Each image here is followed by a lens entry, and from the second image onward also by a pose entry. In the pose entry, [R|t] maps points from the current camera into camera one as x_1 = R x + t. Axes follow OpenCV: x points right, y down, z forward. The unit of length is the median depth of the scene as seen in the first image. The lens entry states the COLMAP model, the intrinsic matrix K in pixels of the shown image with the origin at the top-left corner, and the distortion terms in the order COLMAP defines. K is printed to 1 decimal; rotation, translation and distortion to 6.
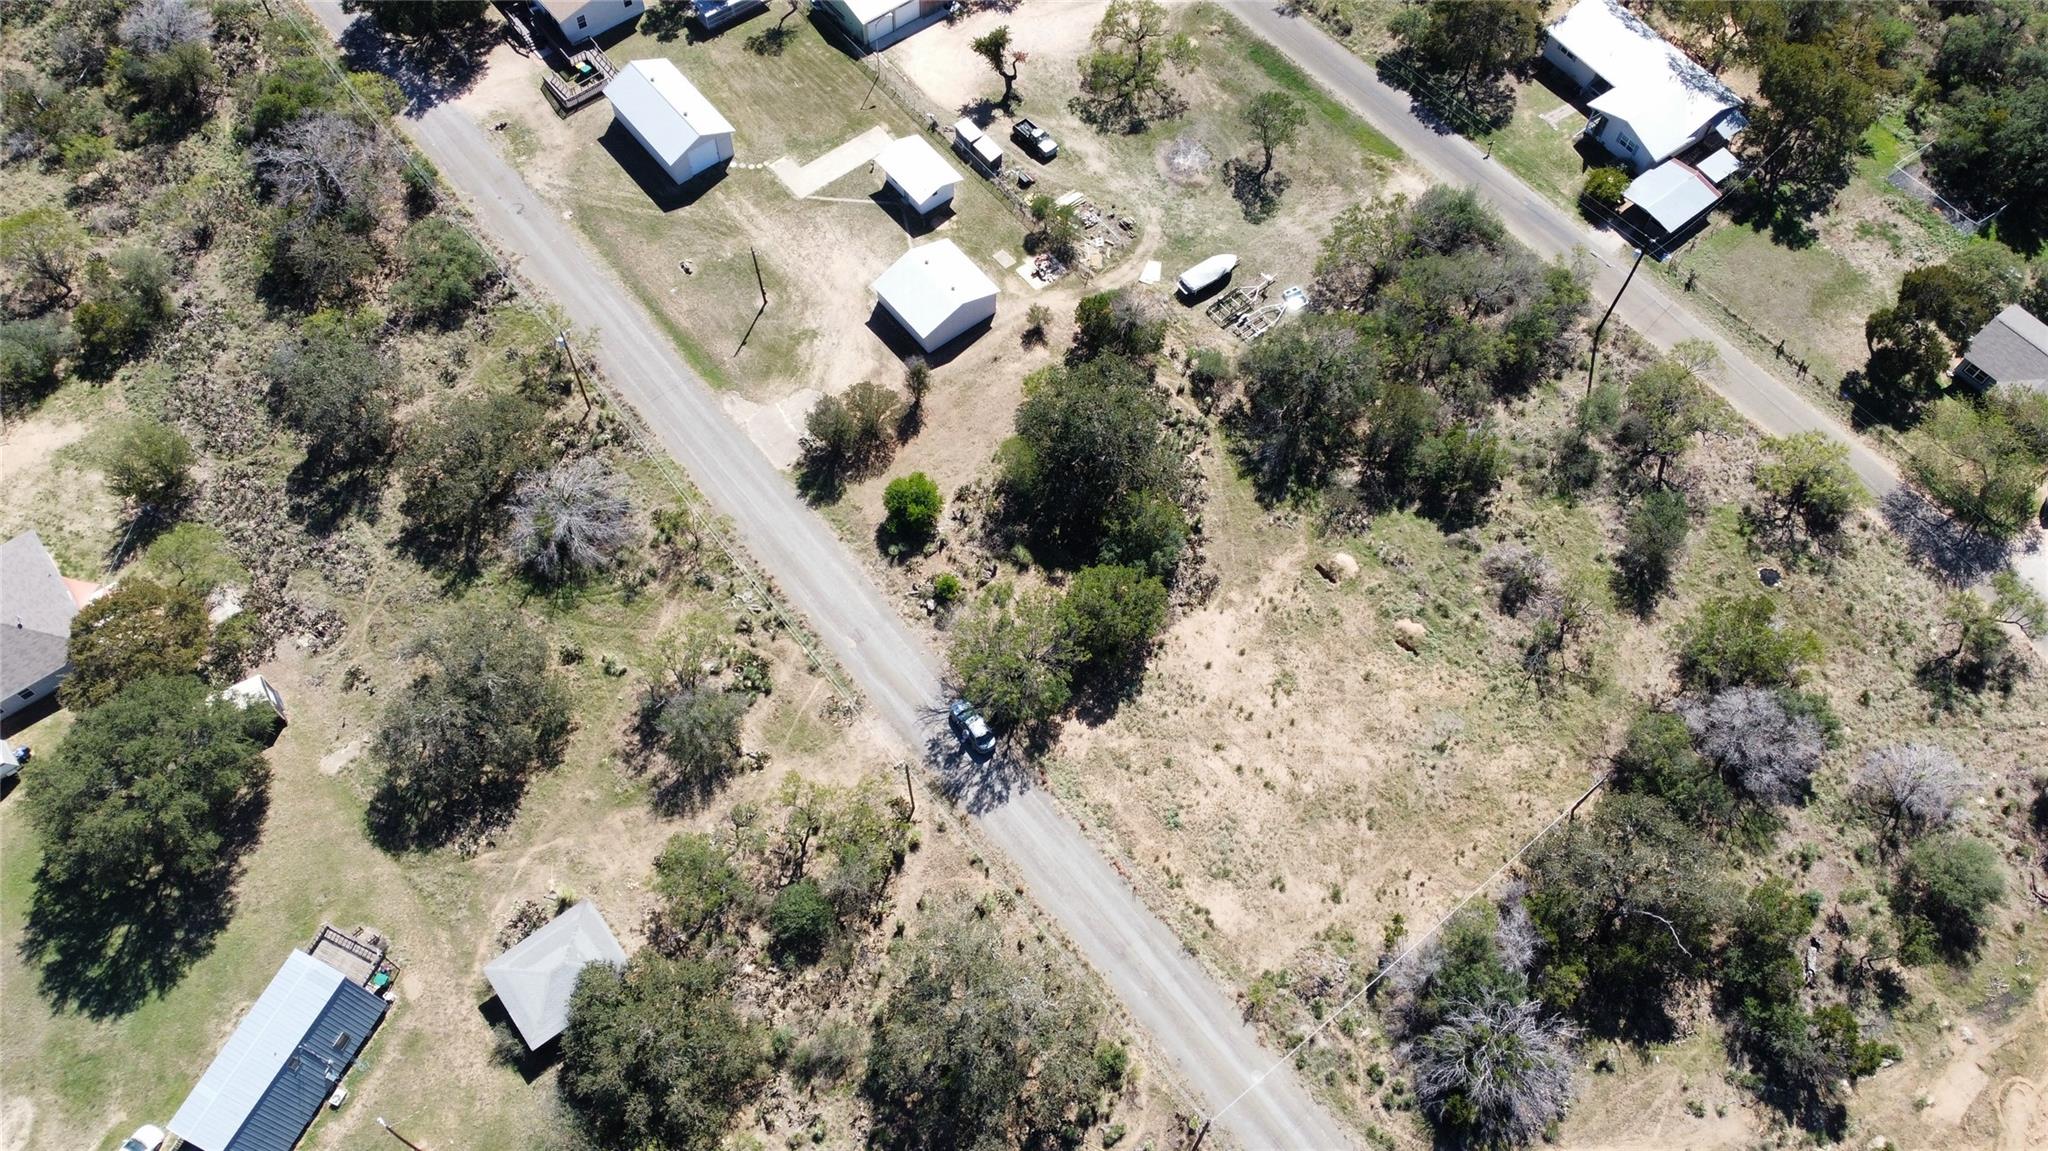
lens RADIAL K [[1535.5, 0, 1024.0], [0, 1535.5, 575.5], [0, 0, 1]] dist [0.009634, -0.012636]
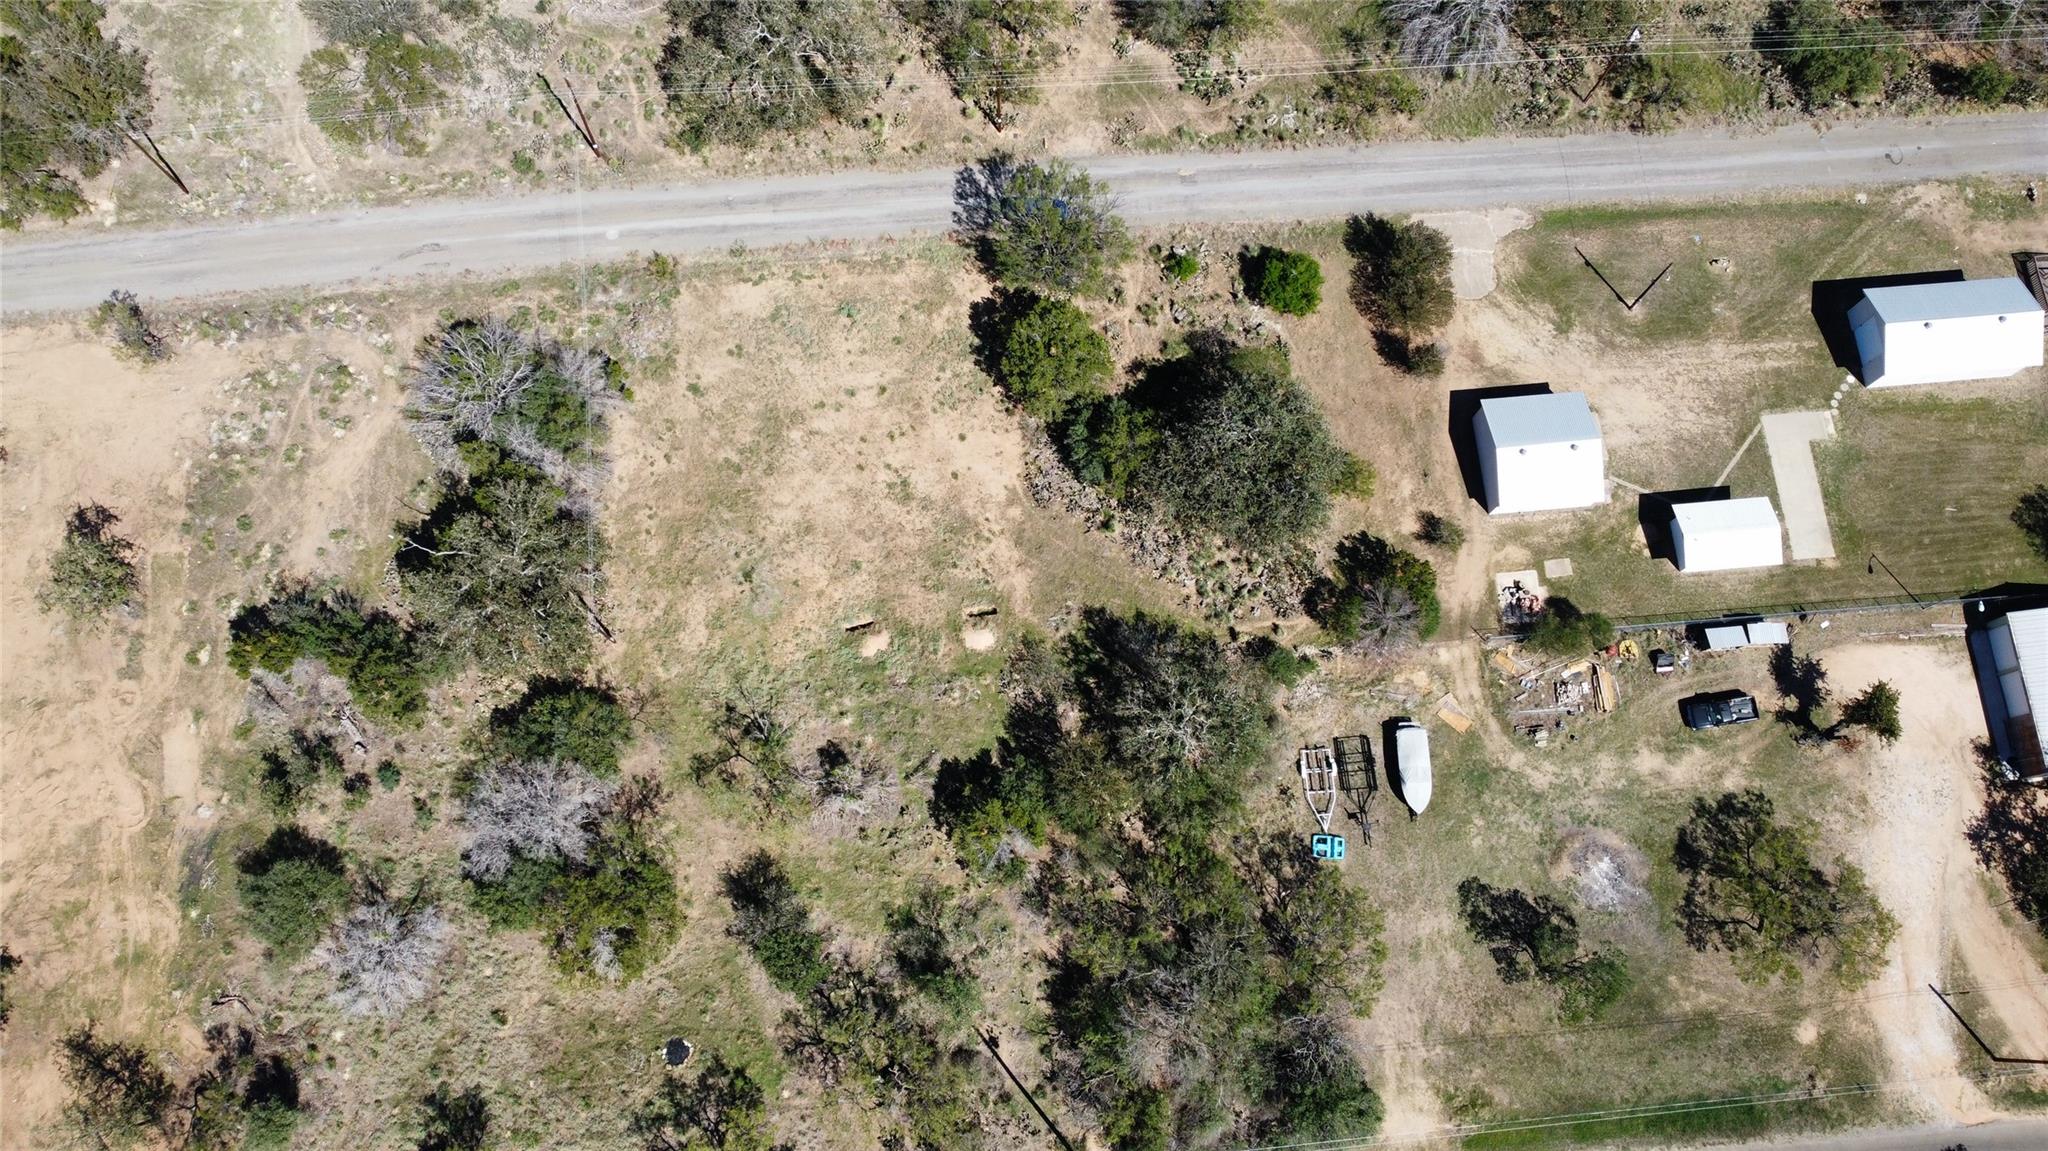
lens RADIAL K [[1547.8, 0, 1020.2], [0, 1547.8, 580.2], [0, 0, 1]] dist [0.012174, -0.019362]
pose [[-0.554478, 0.795536, -0.244288, 0.373806], [-0.739843, -0.336822, 0.582395, -0.511809], [0.381034, 0.503660, 0.775332, 0.296991]]
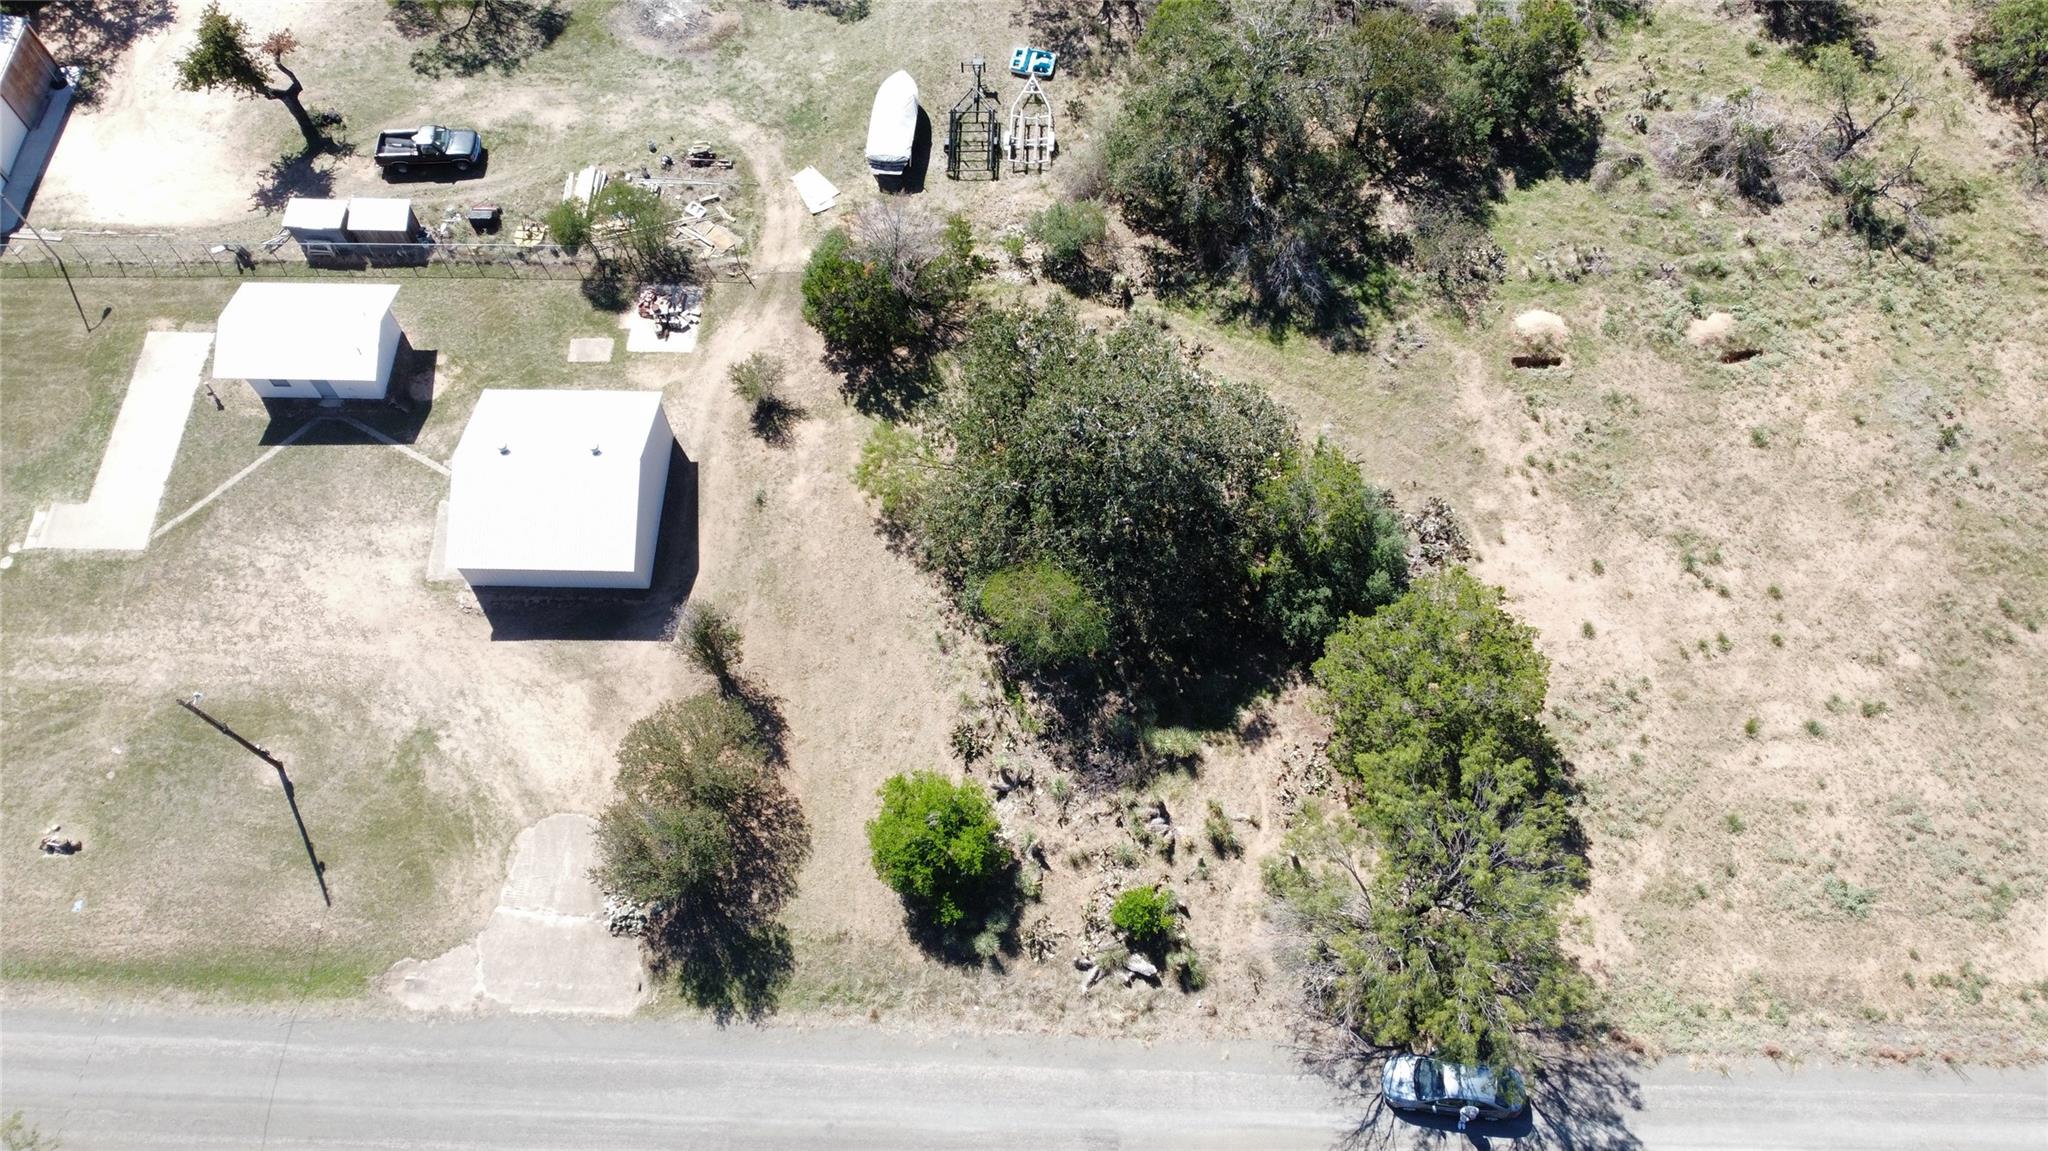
lens RADIAL K [[1537.6, 0, 1024.0], [0, 1537.6, 575.5], [0, 0, 1]] dist [0.010287, -0.016146]
pose [[0.650108, -0.691705, 0.314489, -0.139099], [0.679249, 0.714544, 0.167472, -0.155362], [-0.340558, 0.104742, 0.934371, 0.542206]]
